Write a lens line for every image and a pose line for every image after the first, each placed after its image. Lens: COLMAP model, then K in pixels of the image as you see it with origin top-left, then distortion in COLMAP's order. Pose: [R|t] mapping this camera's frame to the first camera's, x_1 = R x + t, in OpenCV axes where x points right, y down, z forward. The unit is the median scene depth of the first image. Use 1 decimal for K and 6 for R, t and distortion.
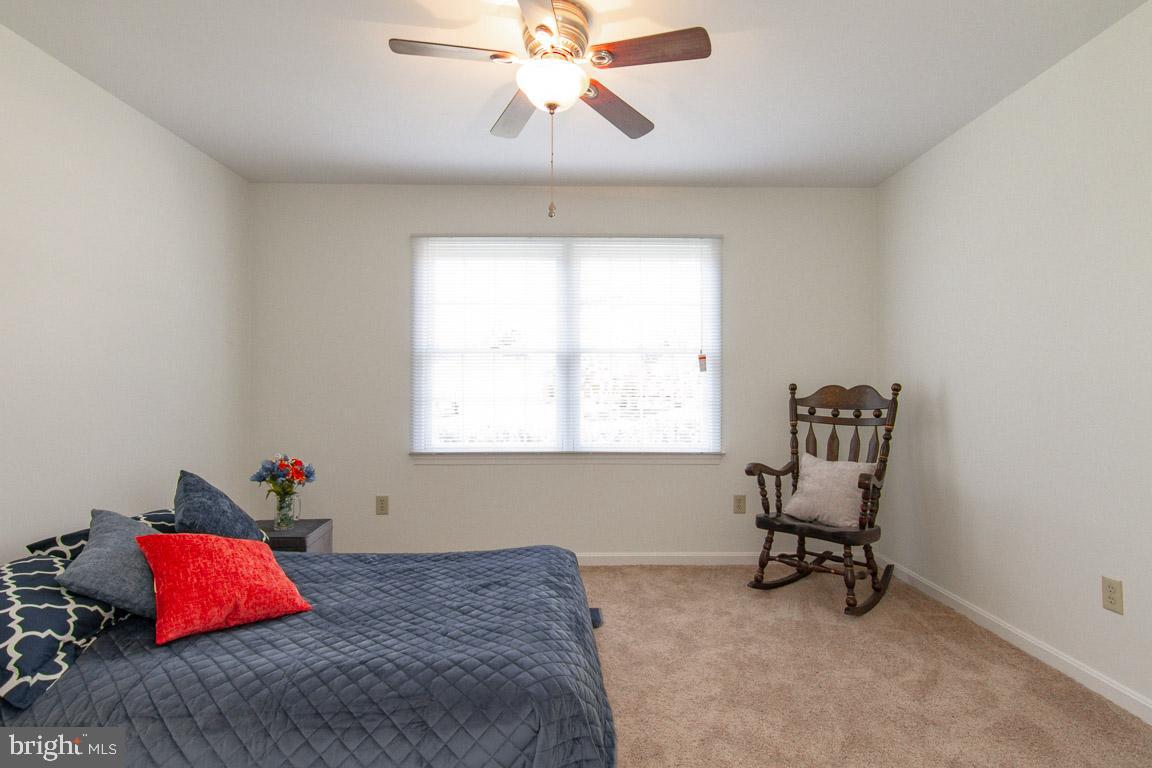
lens RADIAL K [[583.1, 0, 609.8], [0, 583.1, 385.8], [0, 0, 1]] dist [0.011980, -0.004551]
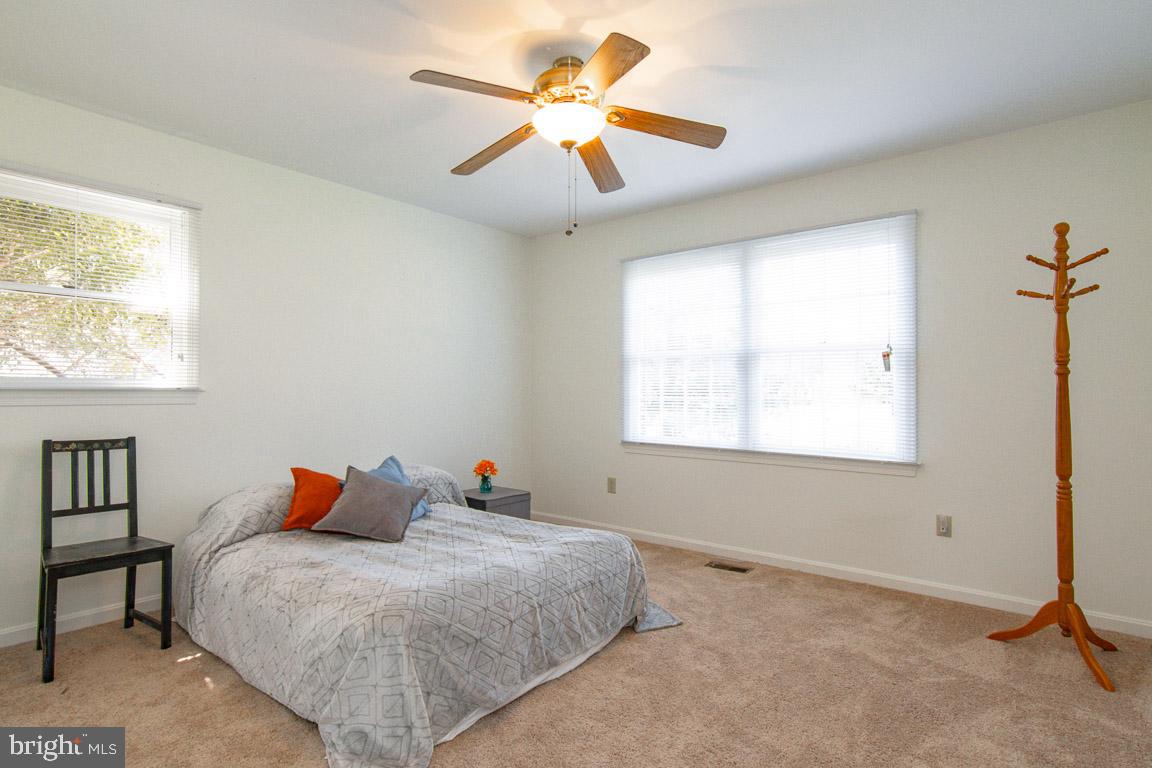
lens RADIAL K [[583.1, 0, 578.1], [0, 583.1, 384.2], [0, 0, 1]] dist [0.011980, -0.004551]
pose [[0.769237, -0.001595, -0.638962, 0.369543], [0.002276, 0.999997, 0.000244, -0.004224], [0.638960, -0.001643, 0.769238, 0.017936]]
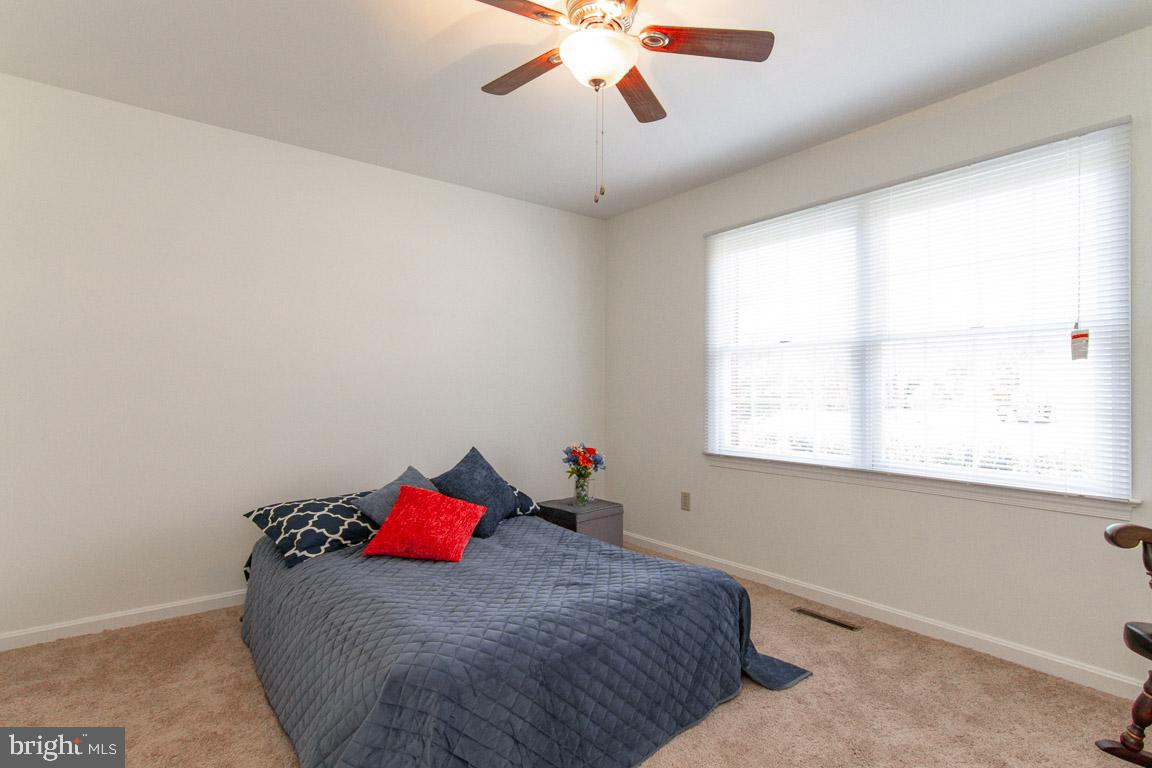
lens RADIAL K [[583.1, 0, 570.8], [0, 583.1, 384.9], [0, 0, 1]] dist [0.011980, -0.004551]
pose [[0.586951, -0.007341, -0.809589, 0.343304], [0.004244, 0.999973, -0.005991, 0.003438], [0.809611, 0.000081, 0.586967, 0.234514]]
